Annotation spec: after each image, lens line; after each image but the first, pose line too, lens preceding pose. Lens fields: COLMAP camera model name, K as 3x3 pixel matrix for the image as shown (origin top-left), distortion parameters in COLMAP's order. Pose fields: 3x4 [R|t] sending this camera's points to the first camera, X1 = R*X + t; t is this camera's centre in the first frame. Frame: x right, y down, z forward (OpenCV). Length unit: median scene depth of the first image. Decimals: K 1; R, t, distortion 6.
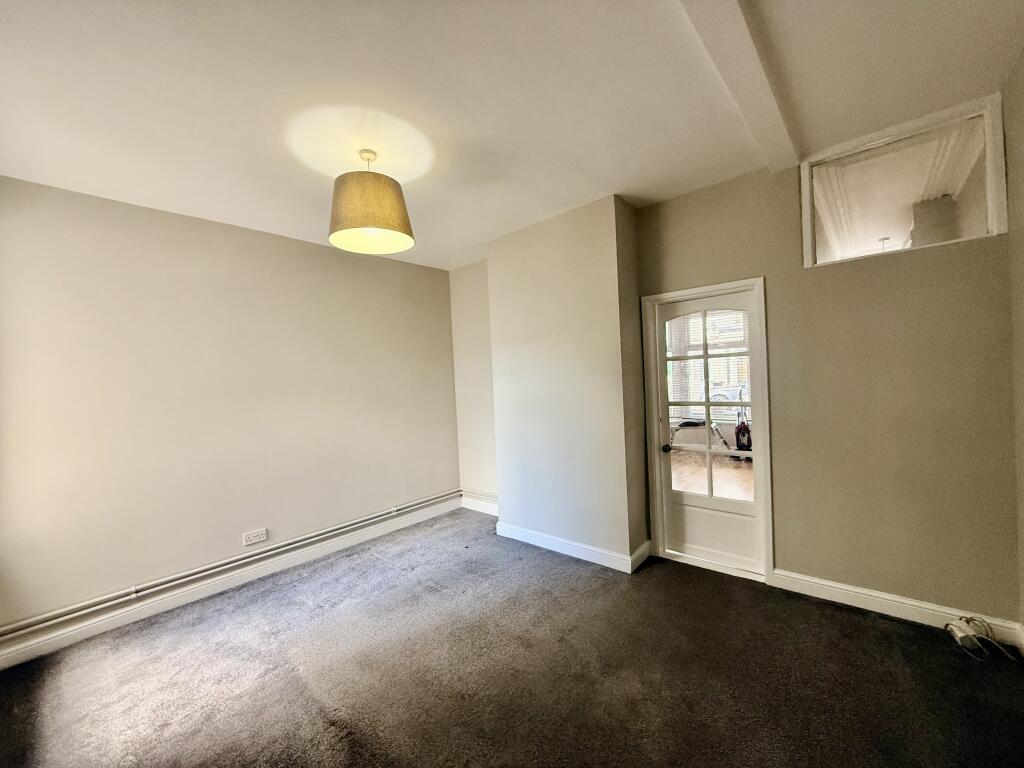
lens RADIAL K [[407.2, 0, 509.9], [0, 407.2, 384.7], [0, 0, 1]] dist [-0.000711, 0.000244]
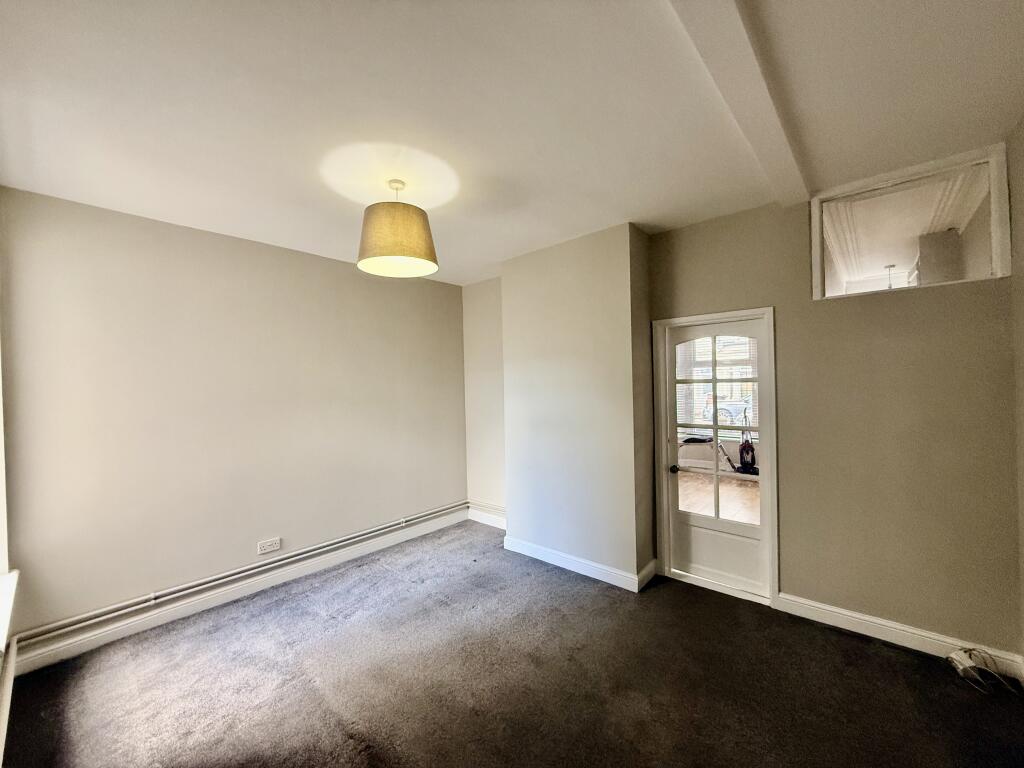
lens RADIAL K [[407.1, 0, 510.2], [0, 407.1, 384.4], [0, 0, 1]] dist [0.000308, -0.000092]
pose [[0.999671, 0.025361, -0.003769, -0.033836], [-0.025418, 0.999551, -0.015865, -0.035846], [0.003365, 0.015955, 0.999867, -0.029946]]
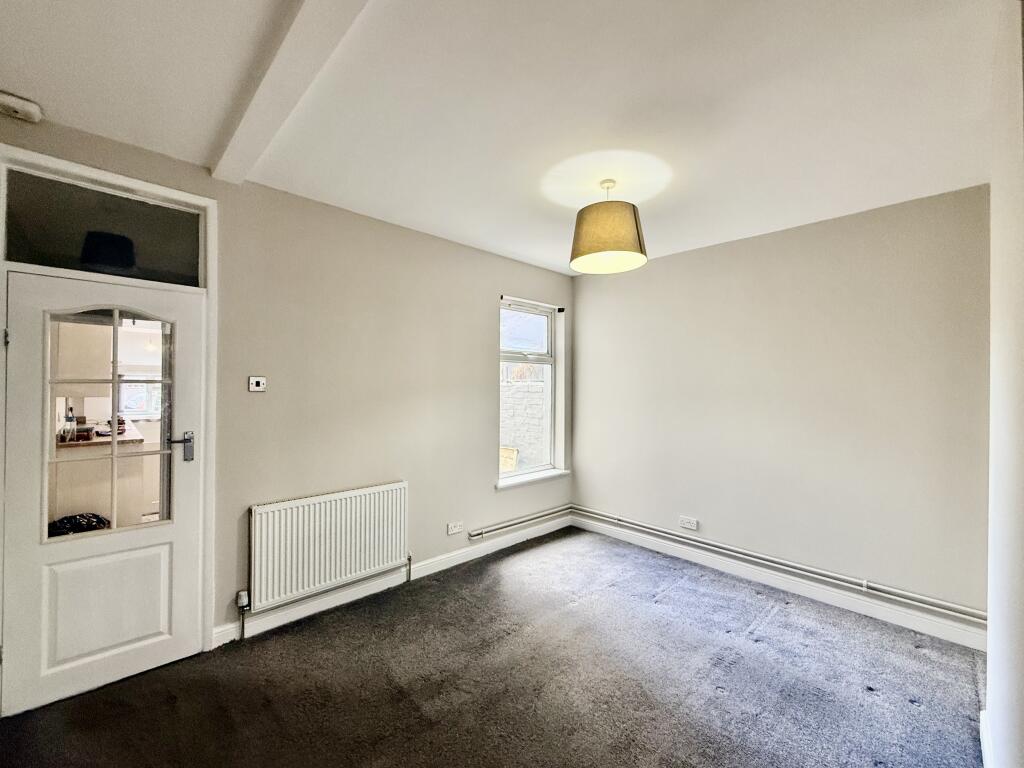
lens RADIAL K [[427.5, 0, 512.0], [0, 427.5, 384.0], [0, 0, 1]] dist [0.001091, 0.000080]
pose [[-0.079516, 0.038624, -0.996085, 0.692956], [-0.023523, 0.998898, 0.040611, -0.057543], [0.996556, 0.026660, -0.078519, 0.709975]]
